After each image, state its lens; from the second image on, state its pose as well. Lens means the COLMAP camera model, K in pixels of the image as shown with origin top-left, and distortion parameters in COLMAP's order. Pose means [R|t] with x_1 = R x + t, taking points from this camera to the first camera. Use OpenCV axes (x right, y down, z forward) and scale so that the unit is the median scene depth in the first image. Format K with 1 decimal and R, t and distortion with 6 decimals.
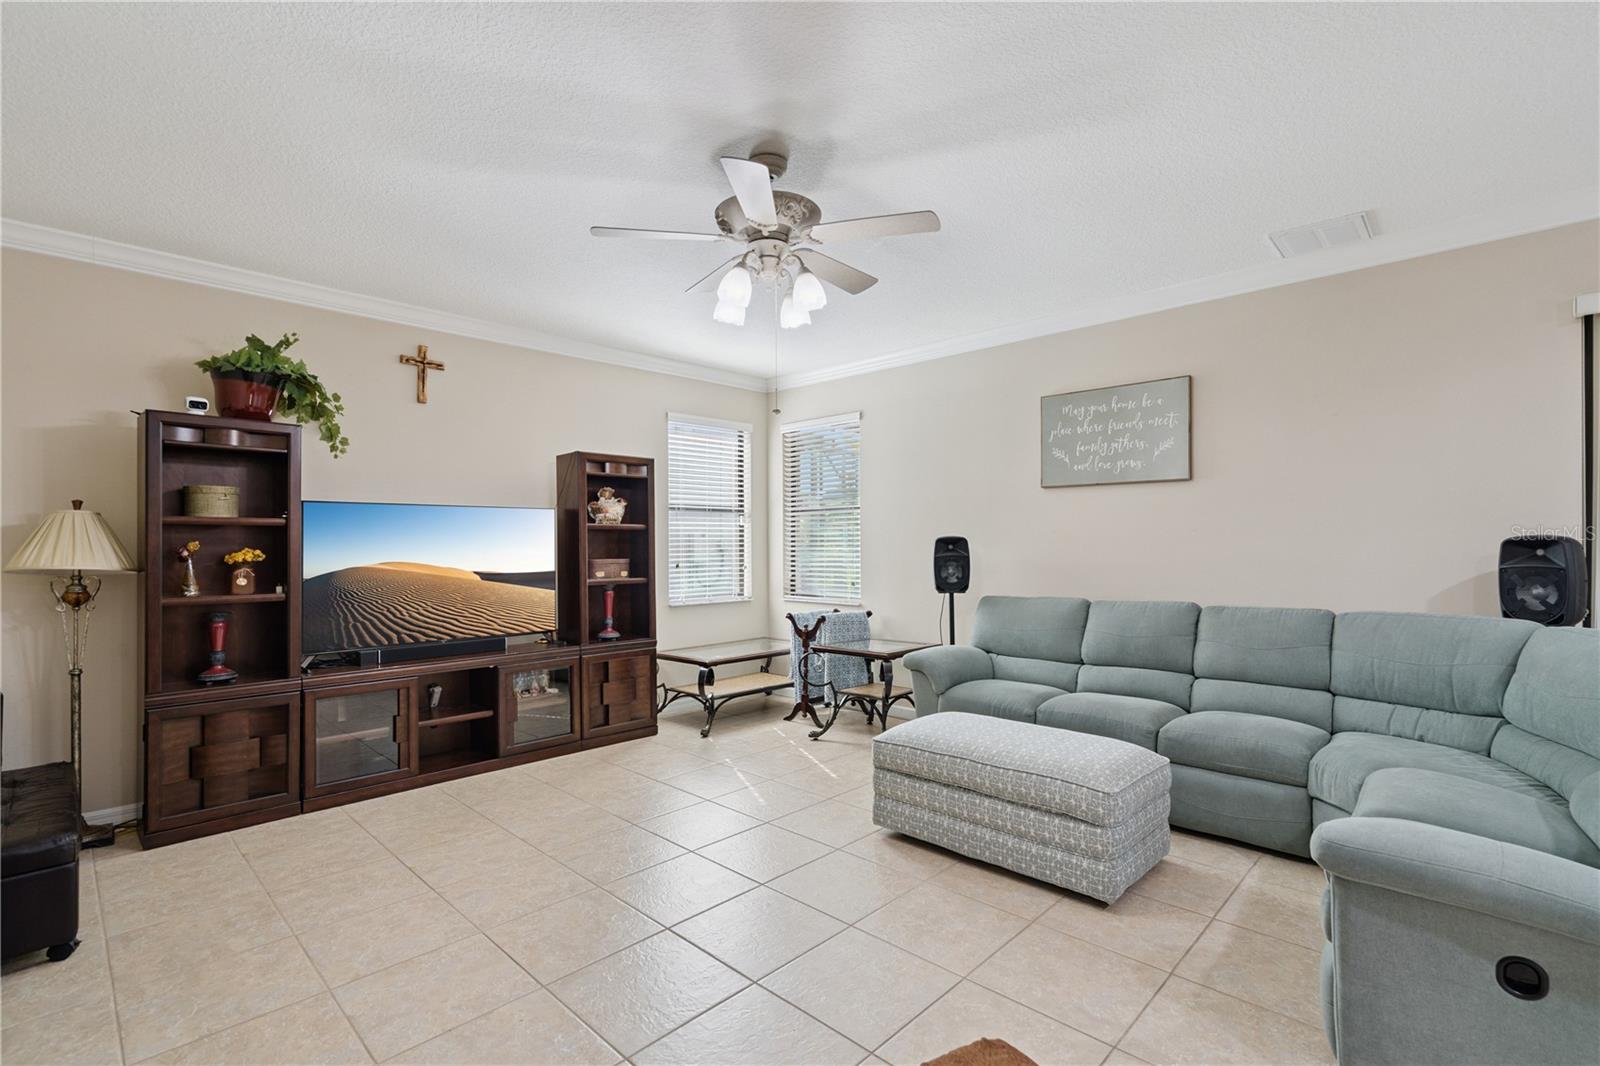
lens RADIAL K [[732.6, 0, 802.9], [0, 732.6, 541.4], [0, 0, 1]] dist [0.000425, -0.000102]
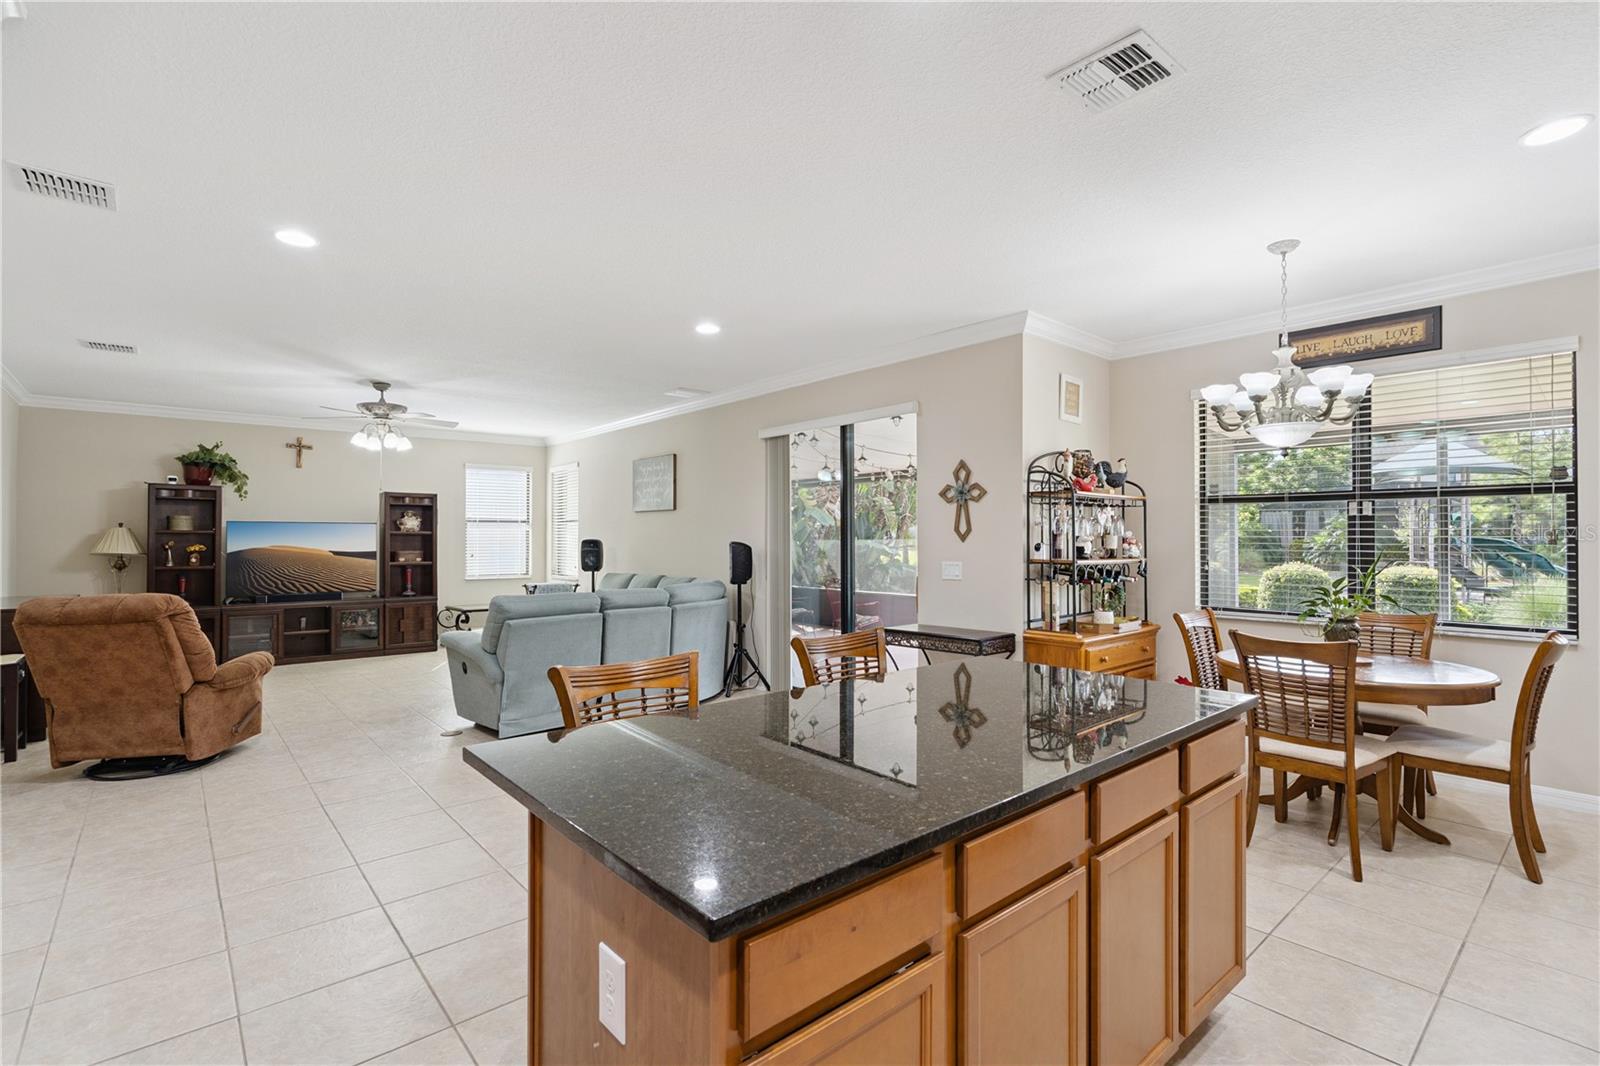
lens RADIAL K [[732.6, 0, 796.8], [0, 732.6, 530.8], [0, 0, 1]] dist [0.000425, -0.000102]
pose [[0.996073, 0.003439, -0.088465, 1.002669], [-0.004094, 0.999965, -0.007232, -0.018727], [0.088437, 0.007566, 0.996053, -0.831983]]
